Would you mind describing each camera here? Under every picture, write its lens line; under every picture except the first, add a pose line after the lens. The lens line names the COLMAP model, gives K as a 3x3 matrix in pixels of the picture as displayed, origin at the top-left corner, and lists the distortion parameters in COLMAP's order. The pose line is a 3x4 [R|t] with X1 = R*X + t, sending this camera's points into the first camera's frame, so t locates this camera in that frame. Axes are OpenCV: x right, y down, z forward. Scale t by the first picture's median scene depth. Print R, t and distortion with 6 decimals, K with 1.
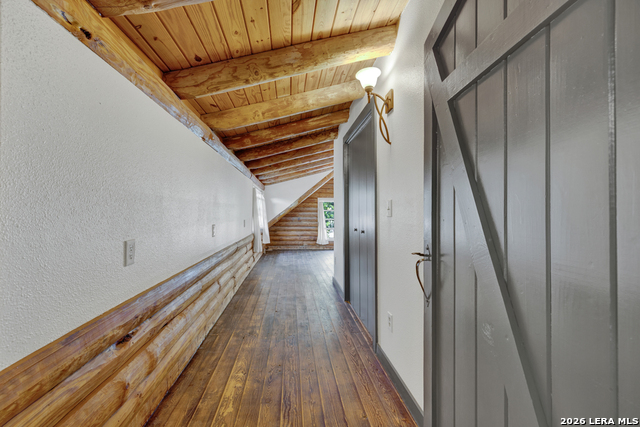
lens RADIAL K [[271.9, 0, 318.6], [0, 271.9, 215.3], [0, 0, 1]] dist [-0.000760, -0.000302]
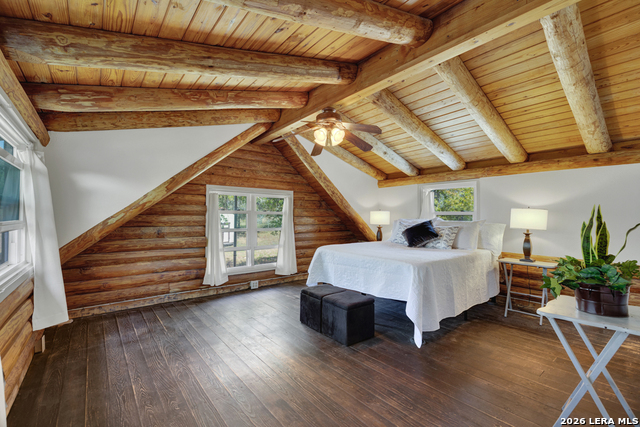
lens RADIAL K [[271.9, 0, 319.7], [0, 271.9, 211.7], [0, 0, 1]] dist [-0.000760, -0.000302]
pose [[0.832578, 0.019046, 0.553580, -0.099716], [-0.004541, 0.999610, -0.027562, -0.006556], [-0.553889, 0.020434, 0.832340, 0.515187]]
